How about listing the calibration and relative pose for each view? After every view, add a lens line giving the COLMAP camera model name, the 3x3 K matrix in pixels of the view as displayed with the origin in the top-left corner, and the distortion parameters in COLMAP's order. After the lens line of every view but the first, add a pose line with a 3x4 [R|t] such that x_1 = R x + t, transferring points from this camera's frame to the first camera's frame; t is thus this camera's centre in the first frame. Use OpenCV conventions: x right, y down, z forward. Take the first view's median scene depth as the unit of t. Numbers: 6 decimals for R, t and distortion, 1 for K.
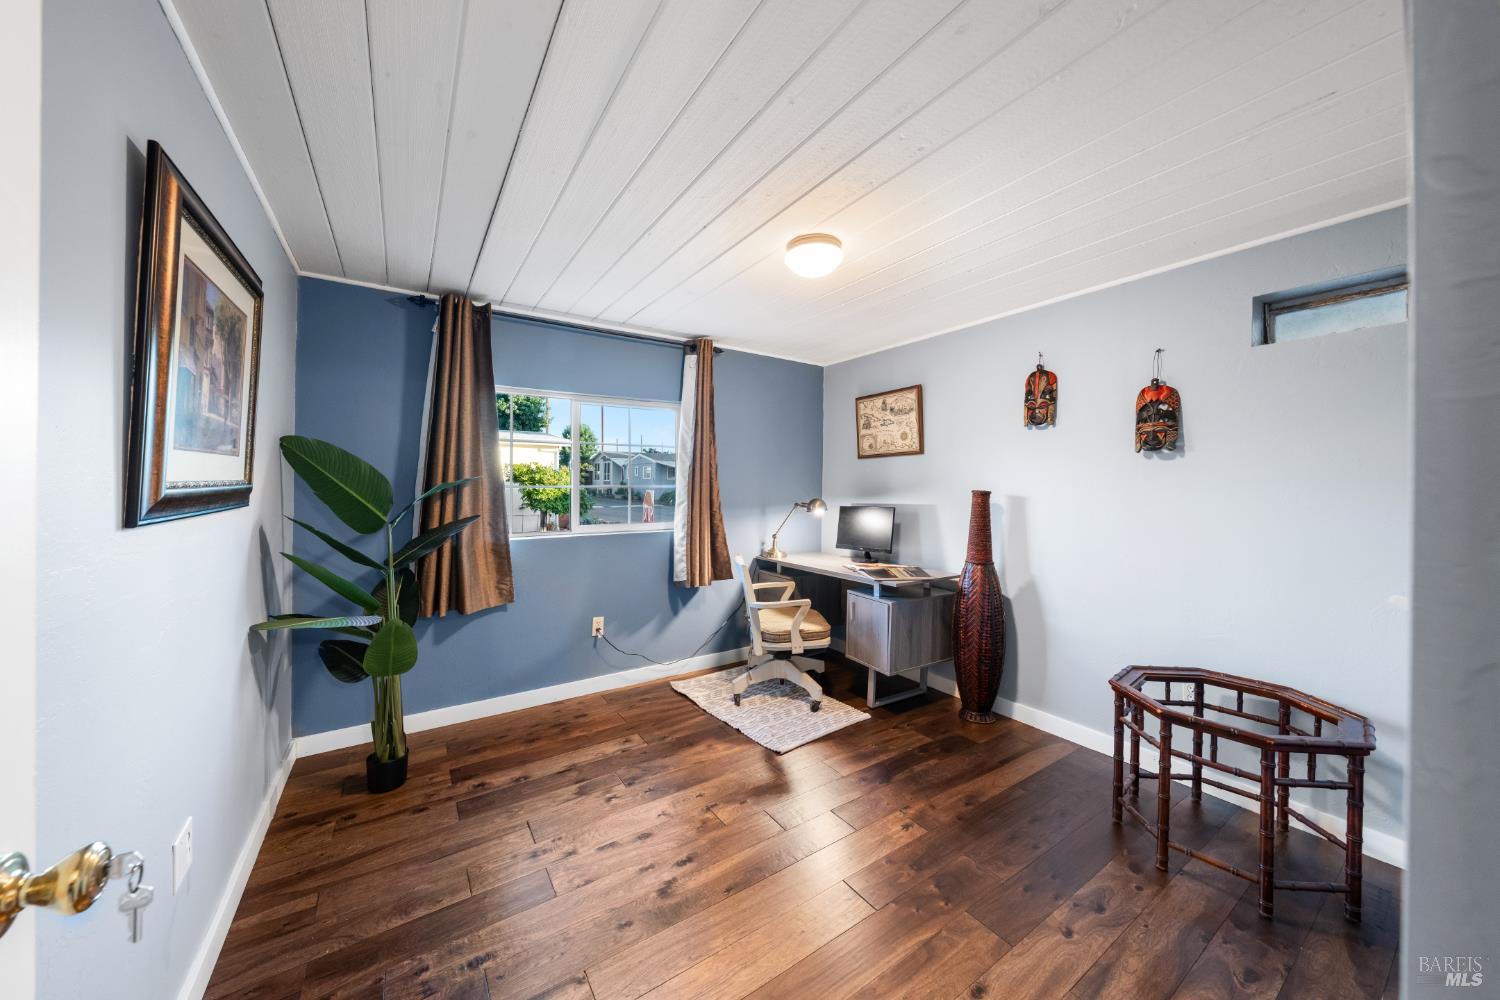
lens RADIAL K [[516.6, 0, 745.8], [0, 516.6, 483.6], [0, 0, 1]] dist [-0.001564, -0.000138]
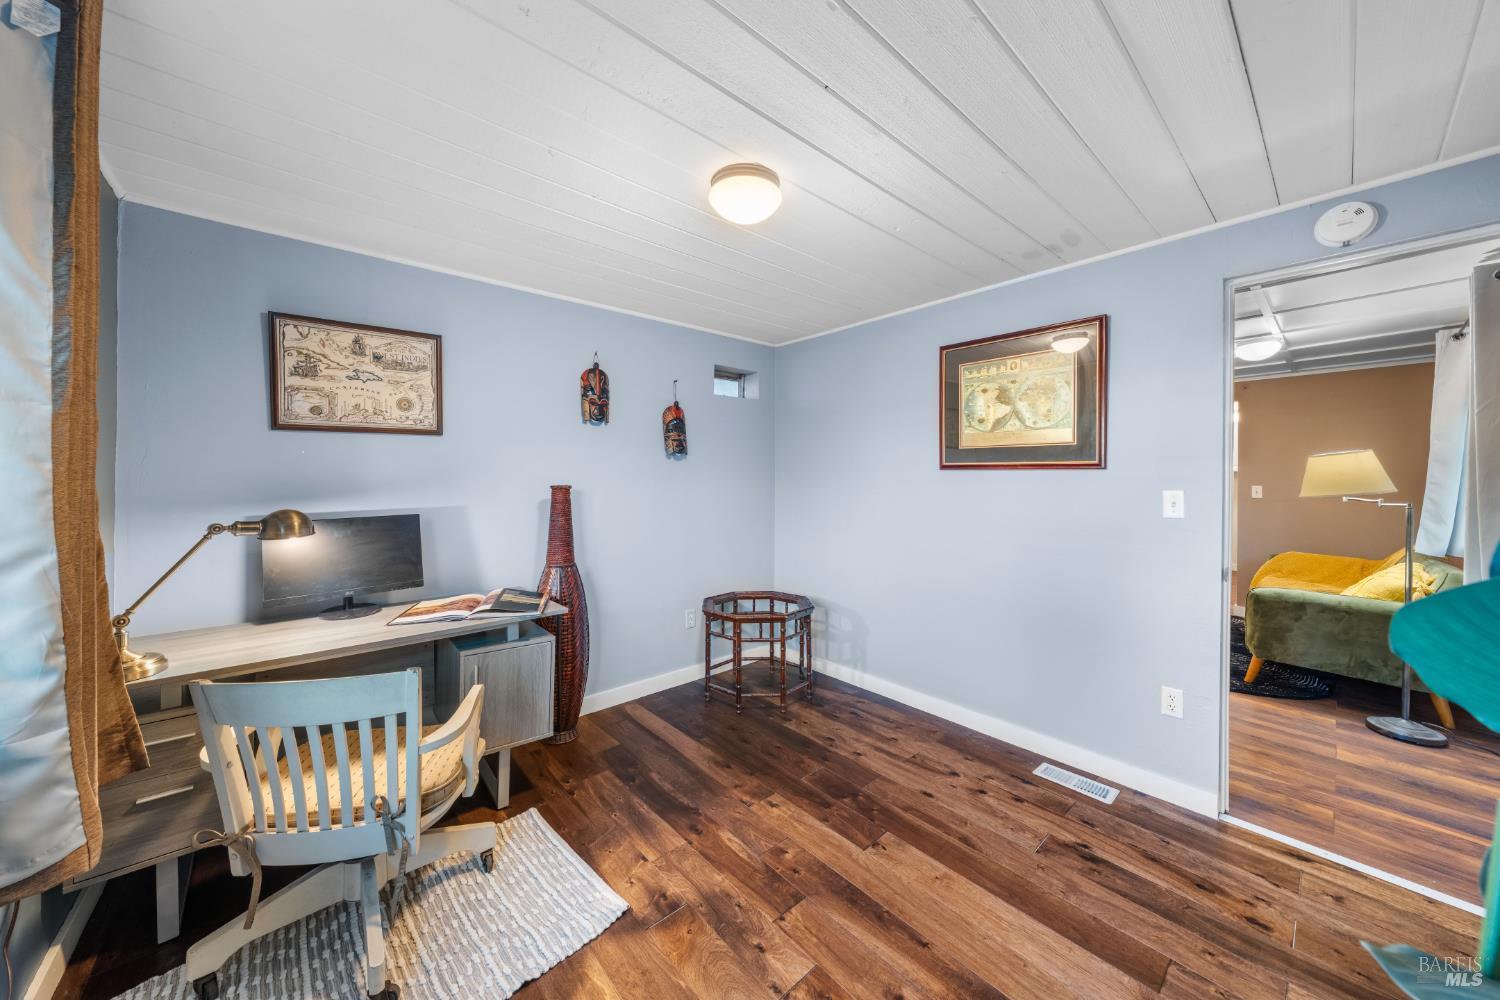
lens RADIAL K [[516.6, 0, 745.8], [0, 516.6, 483.6], [0, 0, 1]] dist [-0.001564, -0.000138]
pose [[-0.122336, -0.013939, 0.992391, -0.485040], [-0.001068, 0.999903, 0.013913, -0.001822], [-0.992488, 0.000642, -0.122339, 0.801019]]
